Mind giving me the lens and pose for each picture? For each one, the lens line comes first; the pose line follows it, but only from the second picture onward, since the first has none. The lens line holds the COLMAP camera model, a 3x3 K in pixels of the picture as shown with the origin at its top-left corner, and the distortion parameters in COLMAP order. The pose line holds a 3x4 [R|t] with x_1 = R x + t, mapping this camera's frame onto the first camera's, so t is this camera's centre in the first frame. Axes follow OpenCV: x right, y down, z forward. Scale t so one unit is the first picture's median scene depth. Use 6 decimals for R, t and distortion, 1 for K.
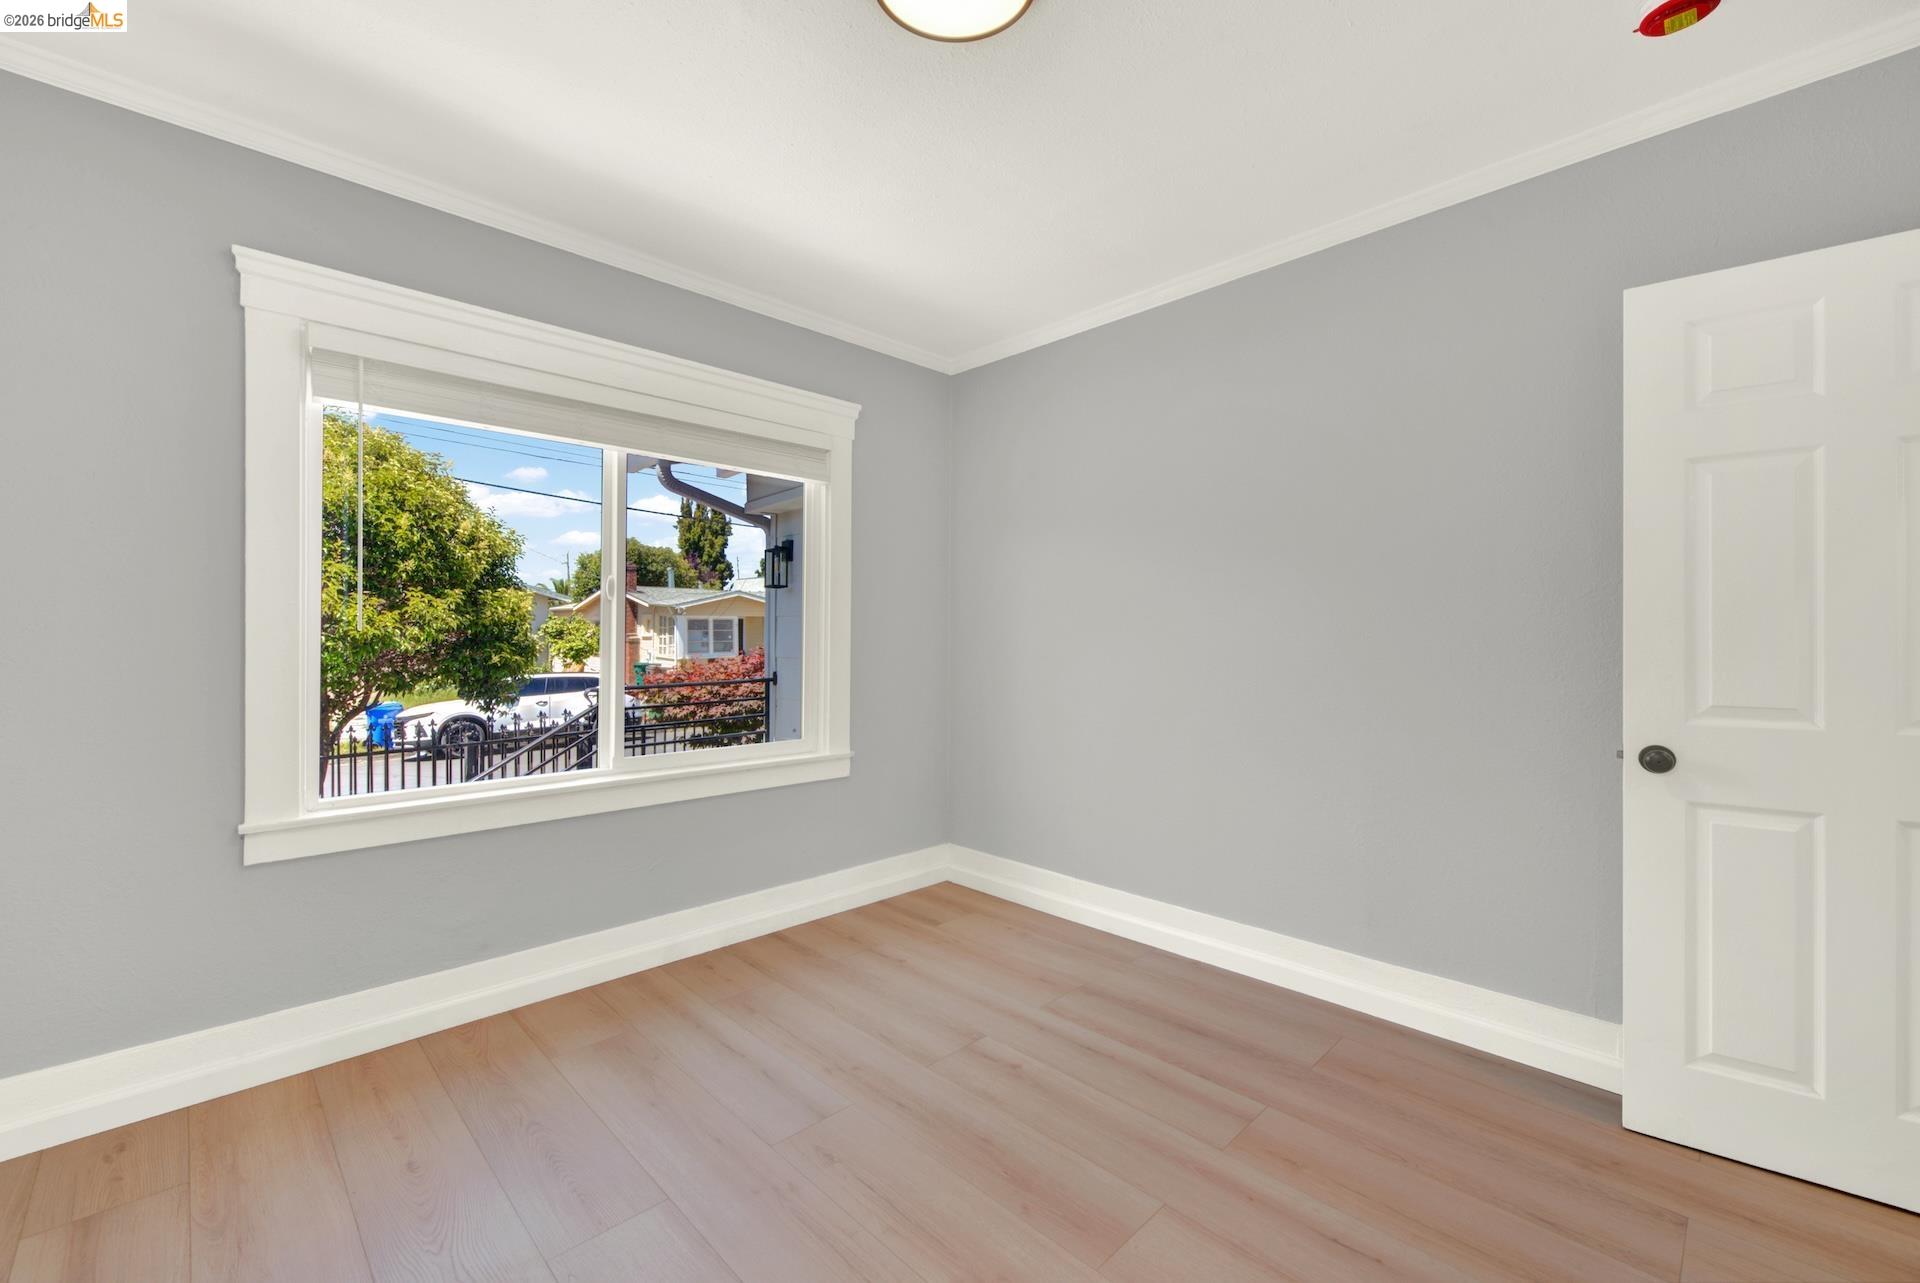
lens RADIAL K [[793.2, 0, 952.3], [0, 793.2, 636.3], [0, 0, 1]] dist [-0.002176, -0.000342]
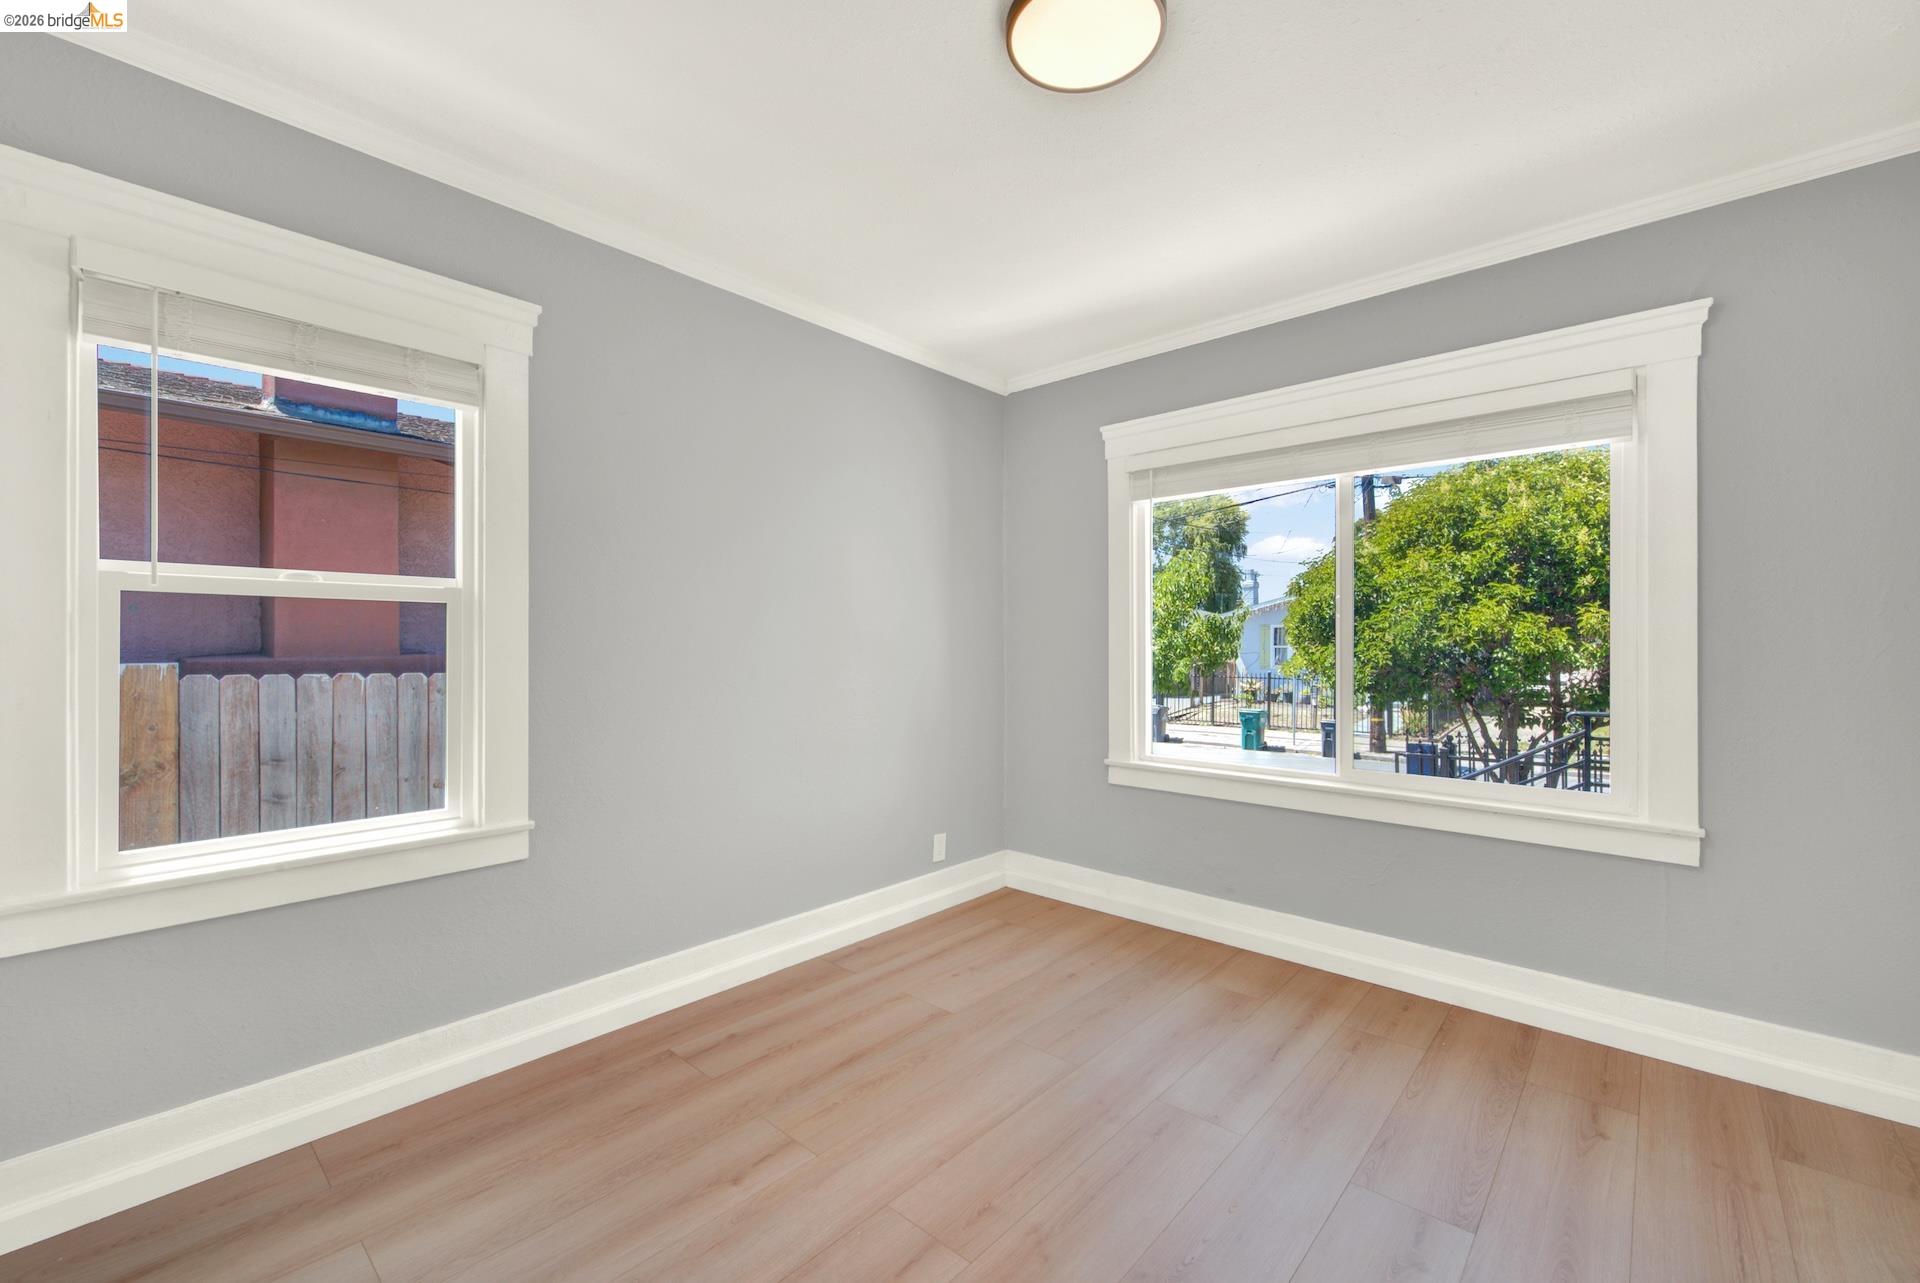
lens RADIAL K [[766.7, 0, 969.0], [0, 766.7, 644.7], [0, 0, 1]] dist [0.003342, -0.002035]
pose [[0.078985, -0.004512, -0.996866, 0.461062], [-0.005796, 0.999971, -0.004985, -0.000961], [0.996859, 0.006172, 0.078957, 0.347849]]
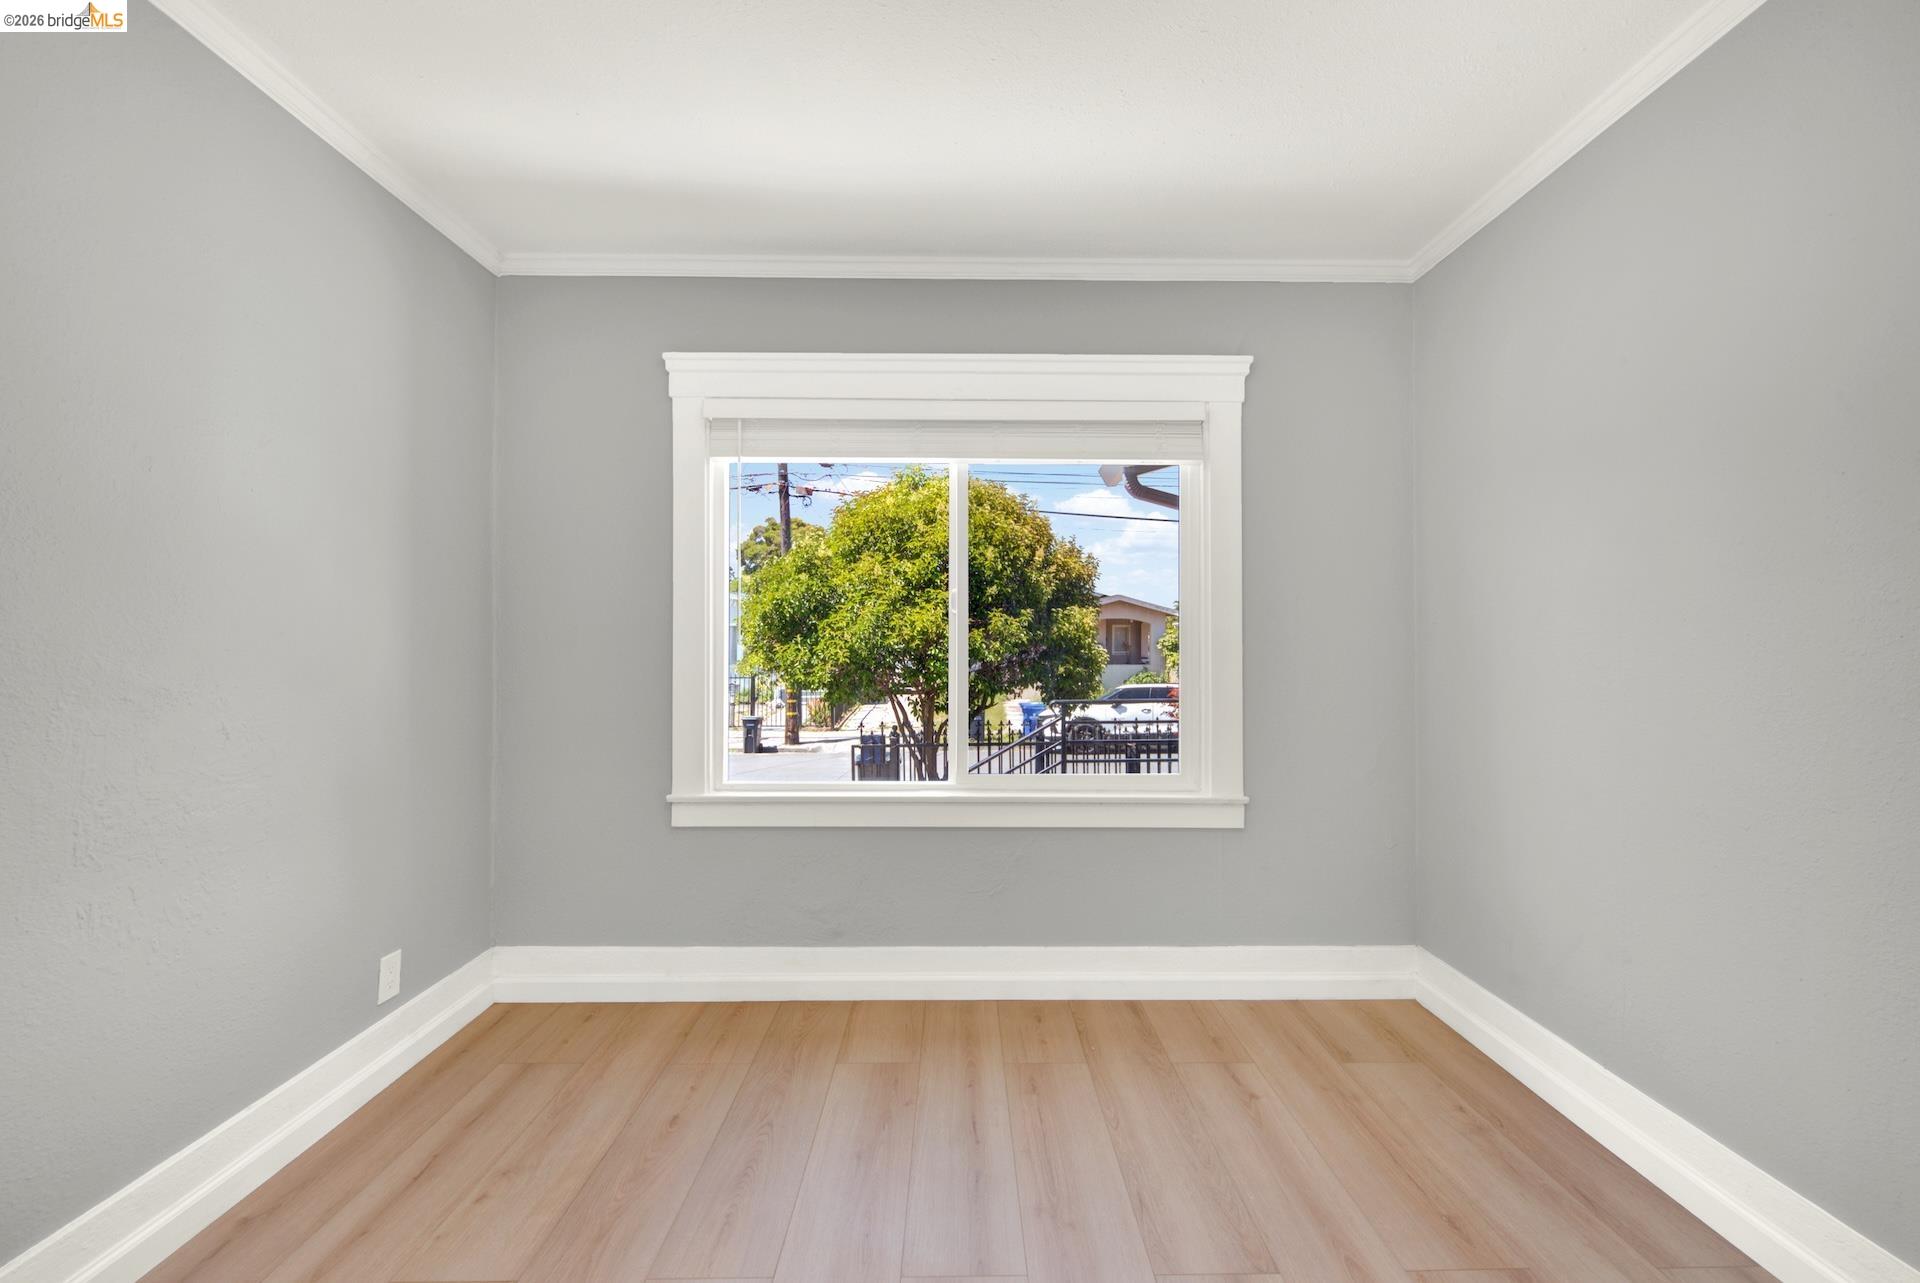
lens RADIAL K [[779.1, 0, 959.4], [0, 779.1, 632.1], [0, 0, 1]] dist [-0.000042, -0.000800]
pose [[0.724020, -0.014253, -0.689632, 0.202394], [-0.001276, 0.999757, -0.022002, -0.000436], [0.689778, 0.016810, 0.723826, 0.245168]]
